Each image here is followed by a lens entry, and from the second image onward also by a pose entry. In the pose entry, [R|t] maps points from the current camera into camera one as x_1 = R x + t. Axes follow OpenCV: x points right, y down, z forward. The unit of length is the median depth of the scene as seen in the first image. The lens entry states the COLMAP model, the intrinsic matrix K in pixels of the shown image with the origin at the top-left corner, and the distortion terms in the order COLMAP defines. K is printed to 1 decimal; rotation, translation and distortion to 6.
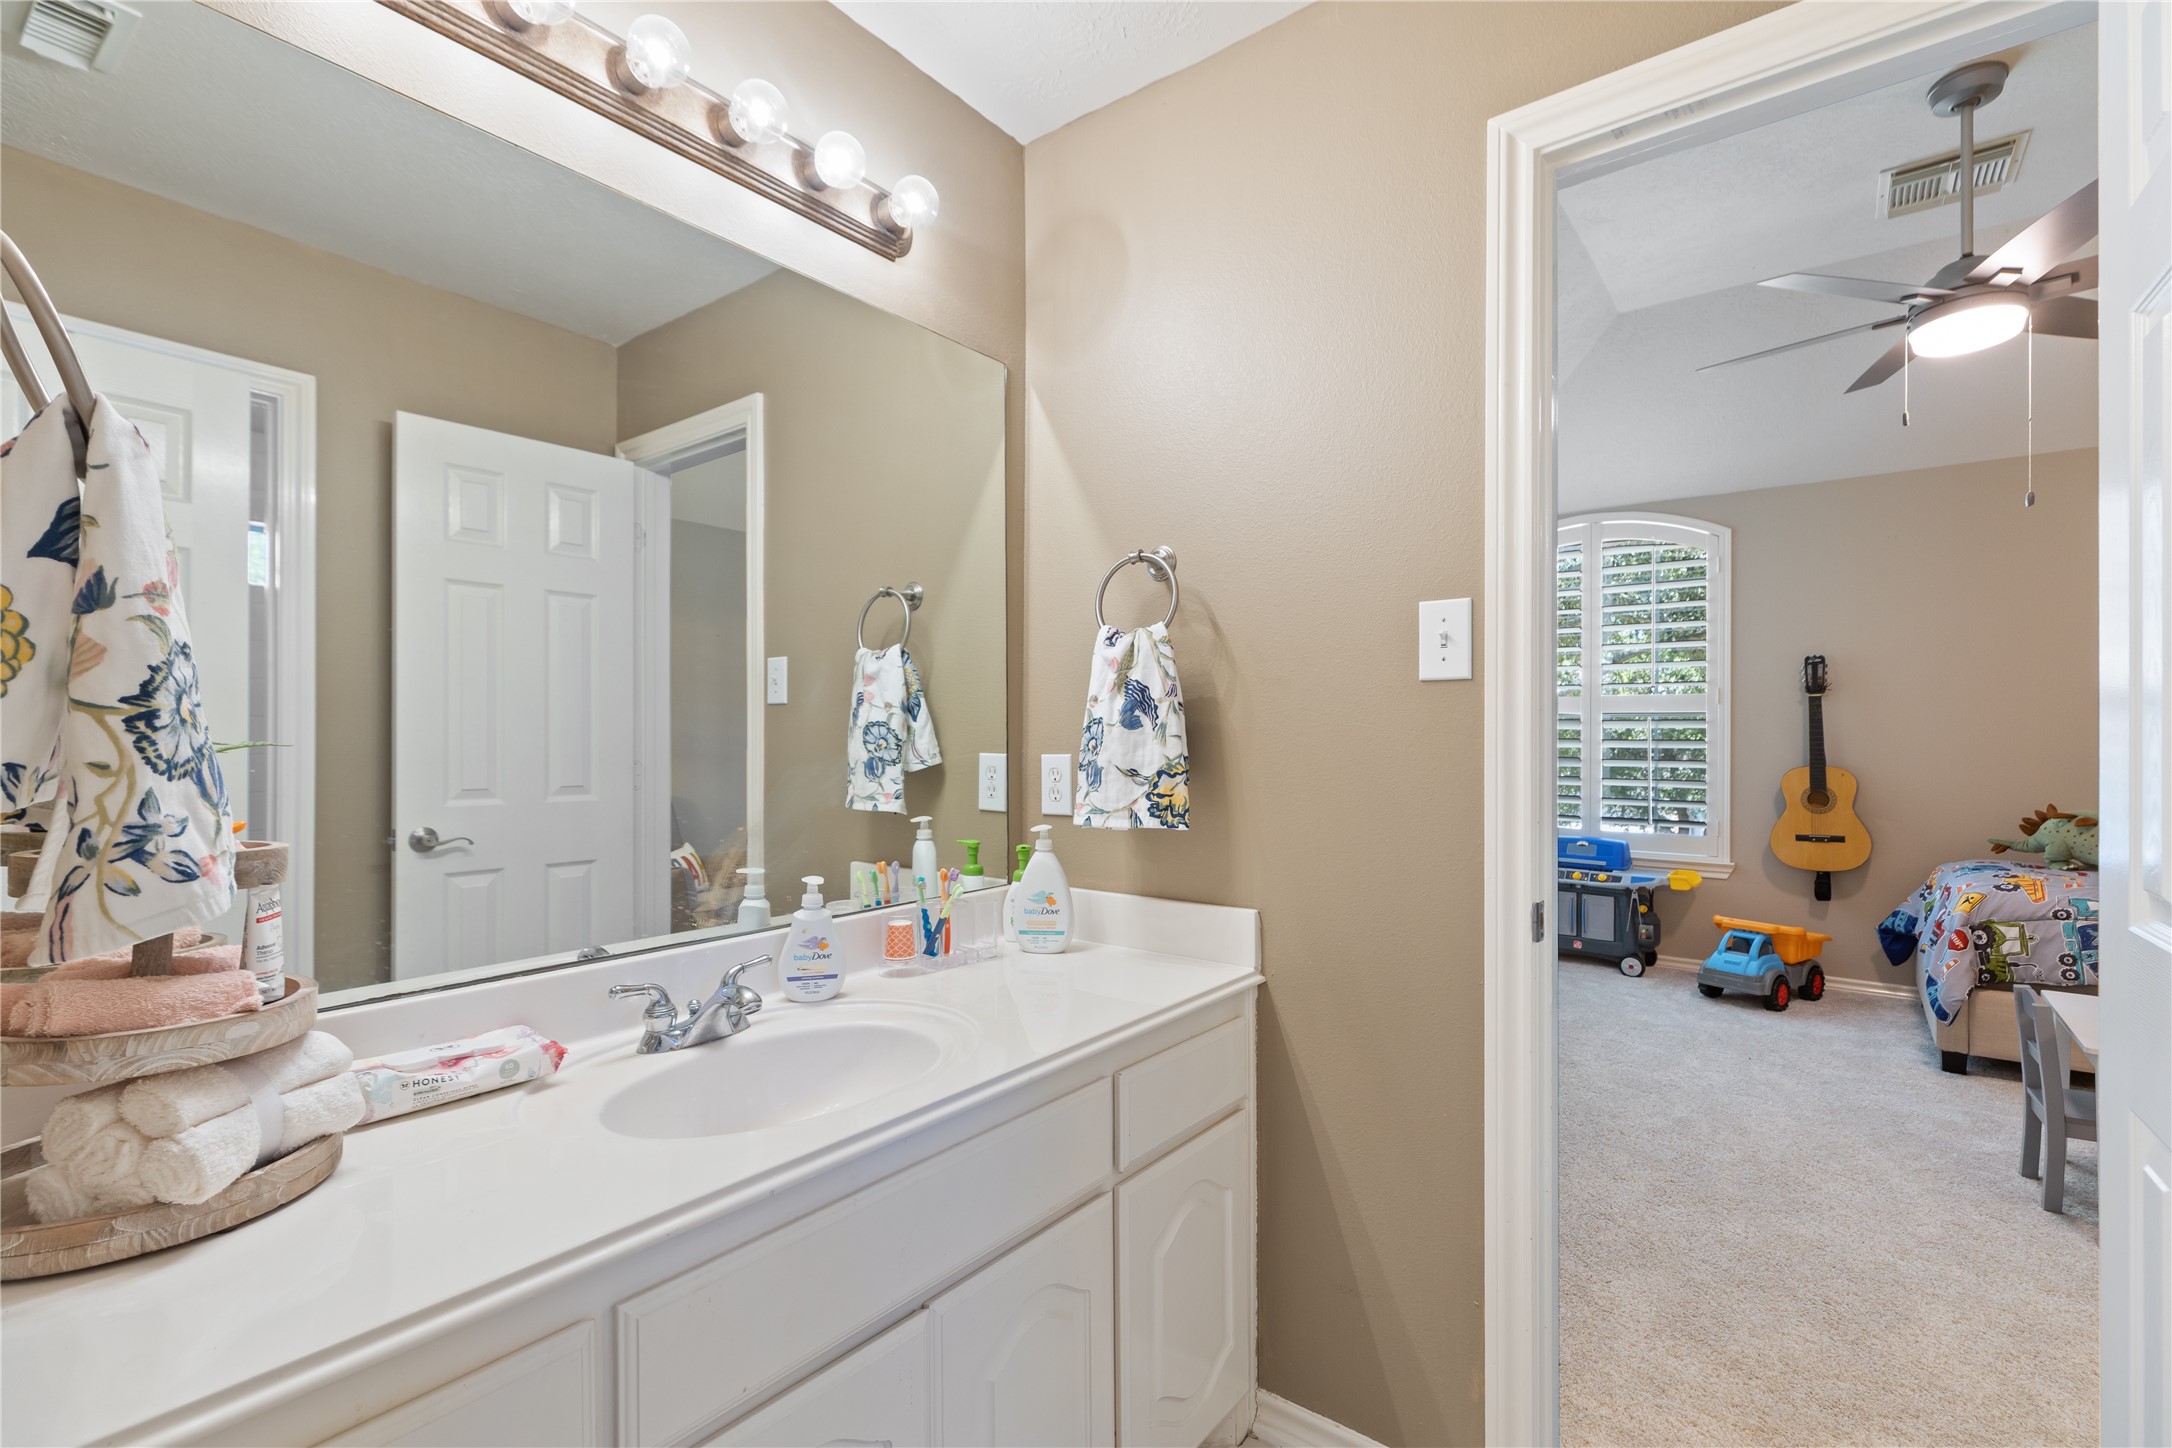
lens RADIAL K [[973.7, 0, 1086.6], [0, 973.7, 729.8], [0, 0, 1]] dist [0.006527, -0.000689]
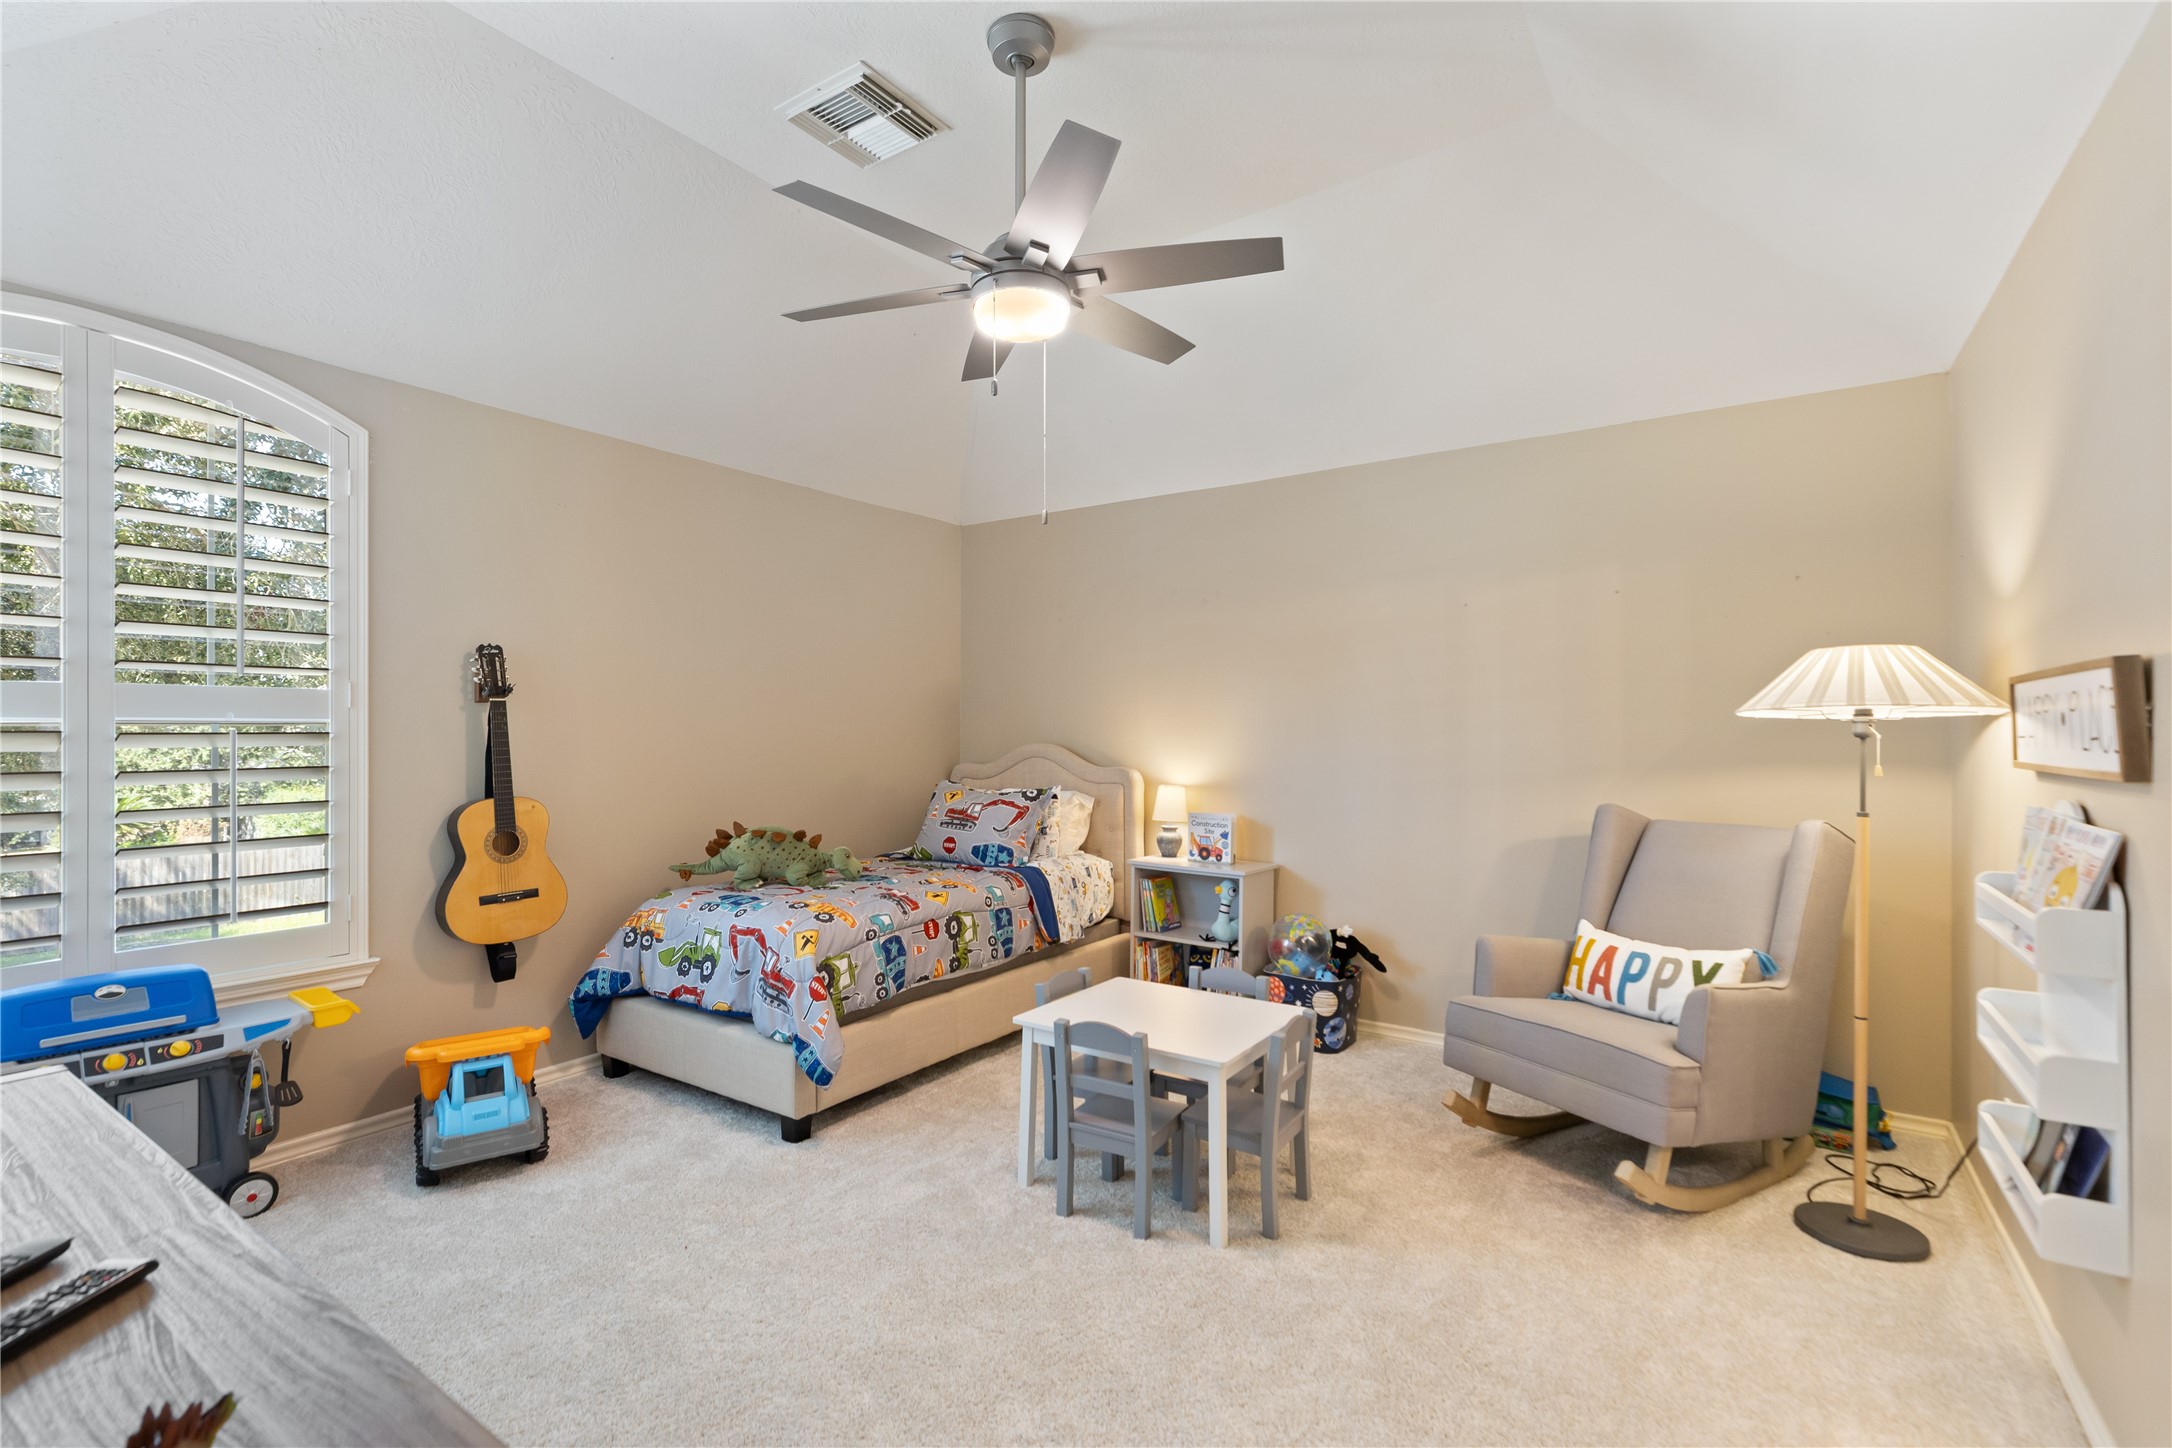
lens RADIAL K [[973.7, 0, 1081.0], [0, 973.7, 729.2], [0, 0, 1]] dist [0.006527, -0.000689]
pose [[-0.066477, -0.001440, 0.997787, -0.004158], [-0.003761, 0.999992, 0.001193, -0.016225], [-0.997781, -0.003673, -0.066482, 0.625787]]
